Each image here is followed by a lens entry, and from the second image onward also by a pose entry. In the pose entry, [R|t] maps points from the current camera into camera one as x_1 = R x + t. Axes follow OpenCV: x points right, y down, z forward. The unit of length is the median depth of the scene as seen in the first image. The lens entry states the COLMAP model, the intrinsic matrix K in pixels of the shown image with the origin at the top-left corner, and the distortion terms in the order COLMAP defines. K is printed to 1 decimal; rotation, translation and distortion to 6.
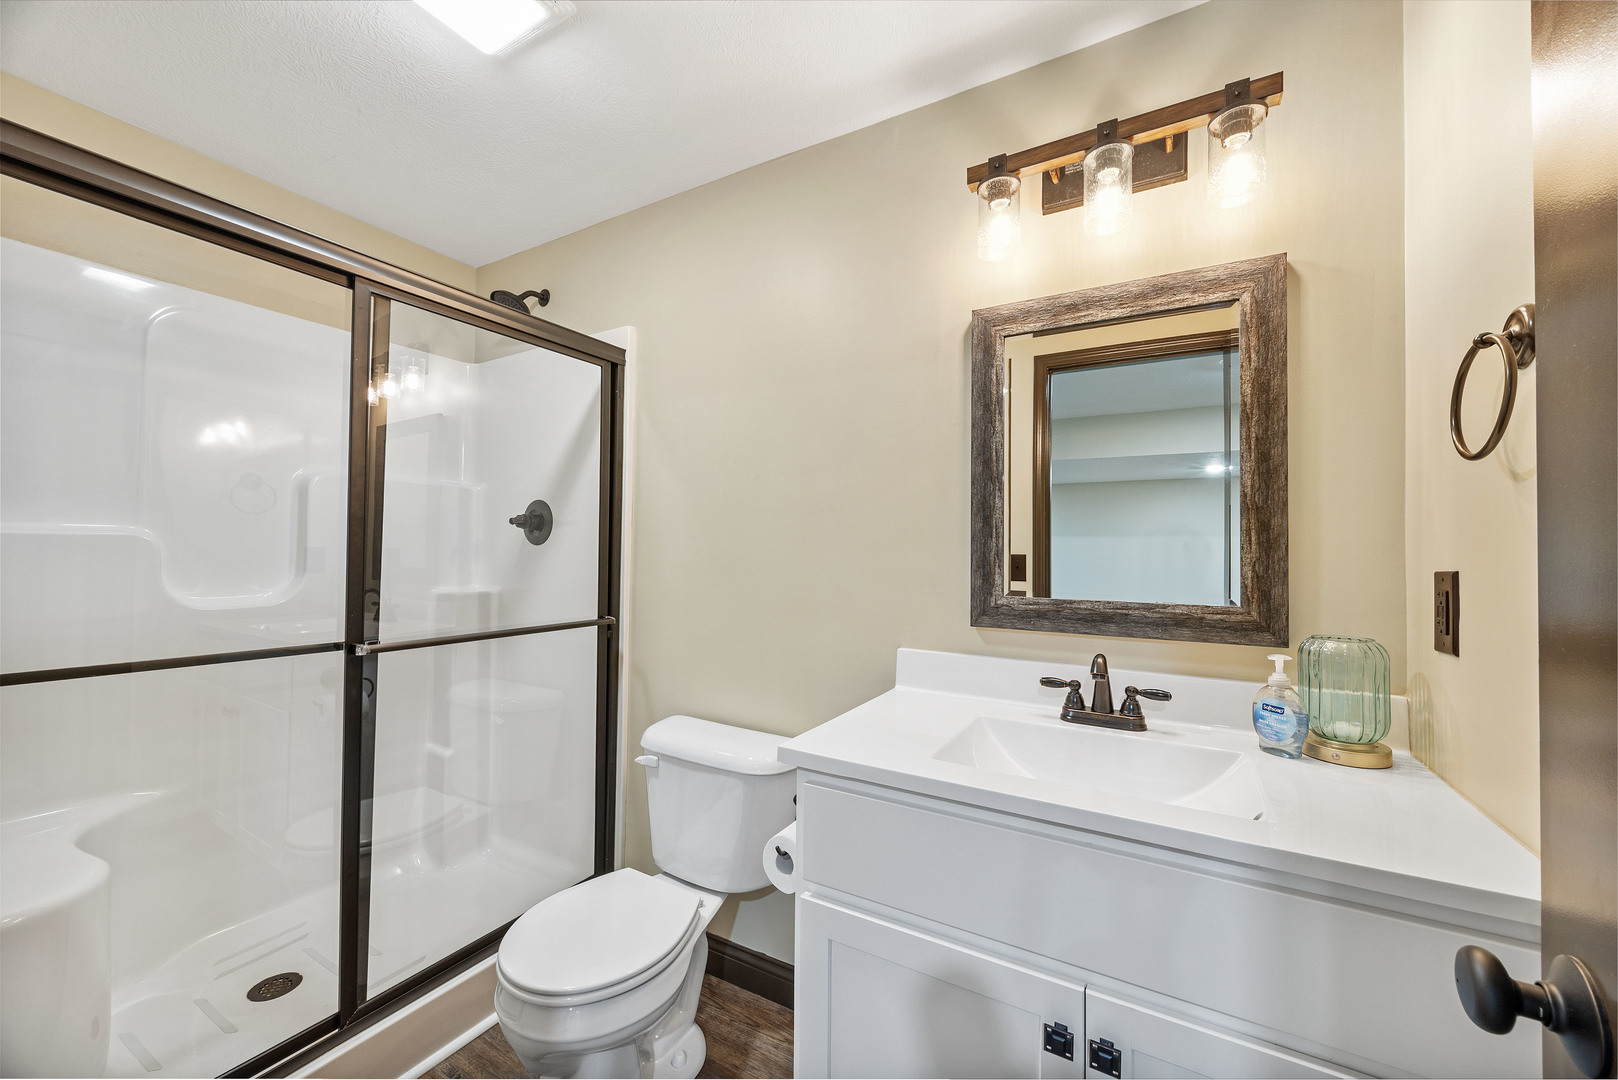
lens RADIAL K [[604.2, 0, 808.5], [0, 604.2, 534.8], [0, 0, 1]] dist [-0.004128, -0.000179]
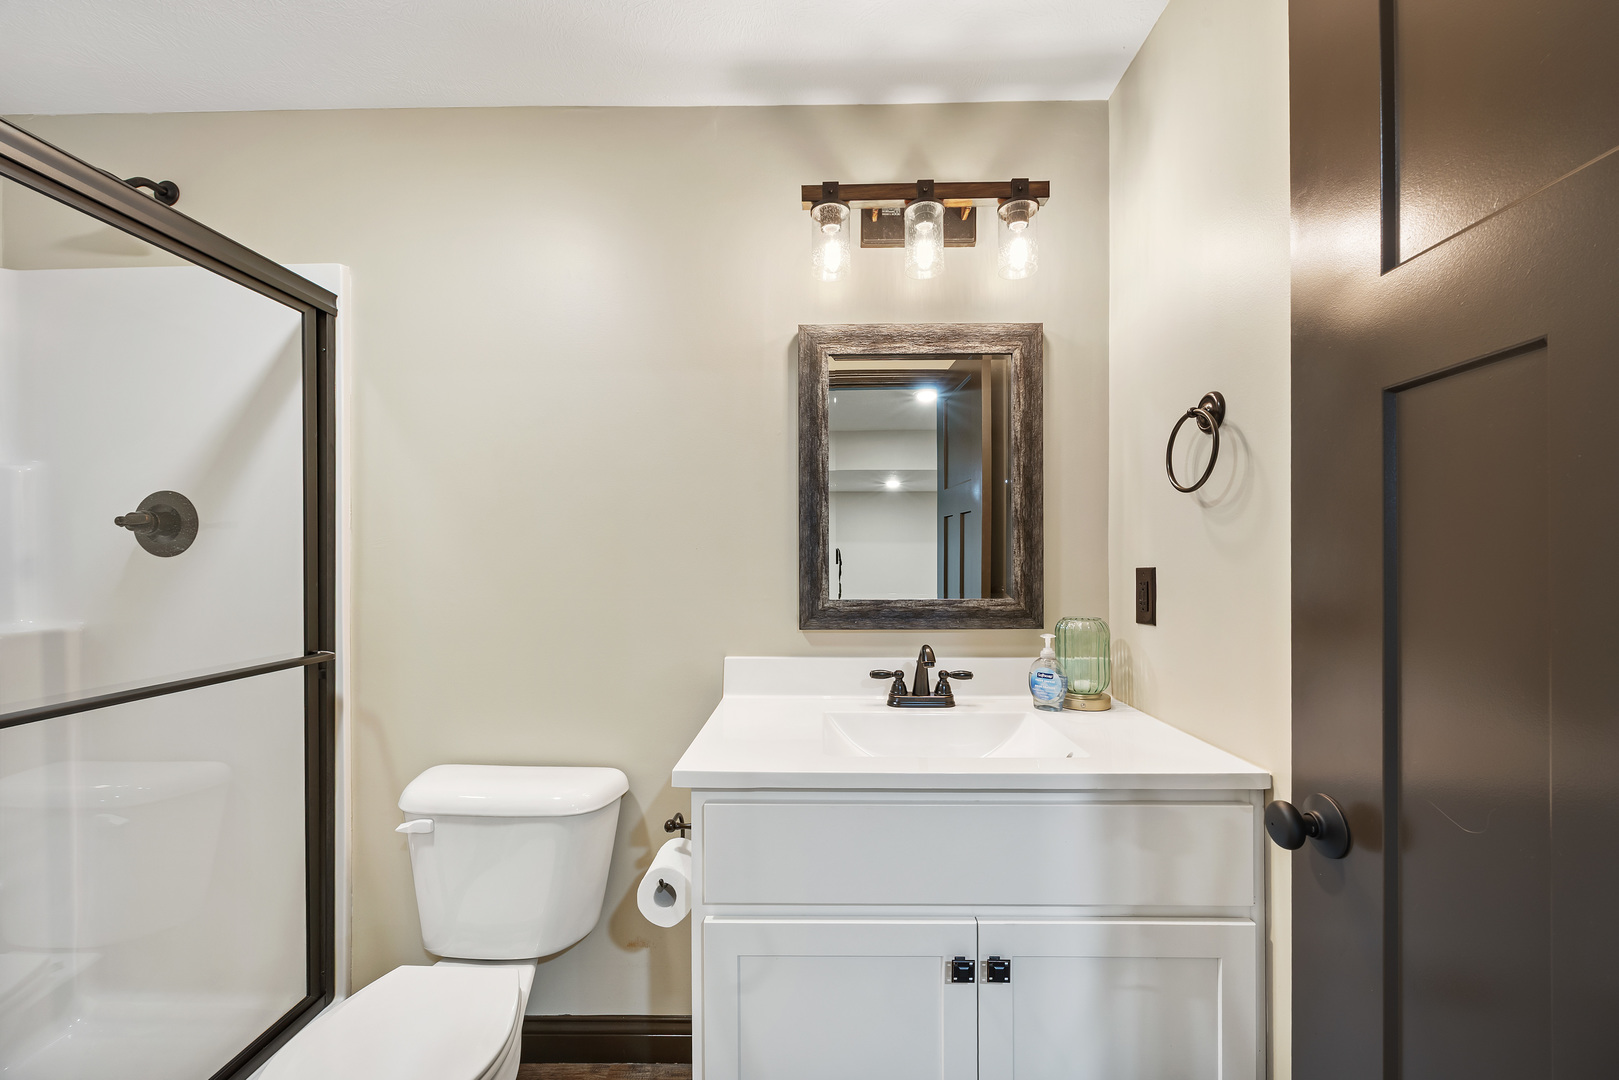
lens RADIAL K [[626.9, 0, 811.3], [0, 626.9, 554.5], [0, 0, 1]] dist [-0.003847, -0.000298]
pose [[0.876180, -0.011159, 0.481854, -0.268981], [-0.000044, 0.999730, 0.023233, -0.004222], [-0.481983, -0.020377, 0.875943, 0.050223]]
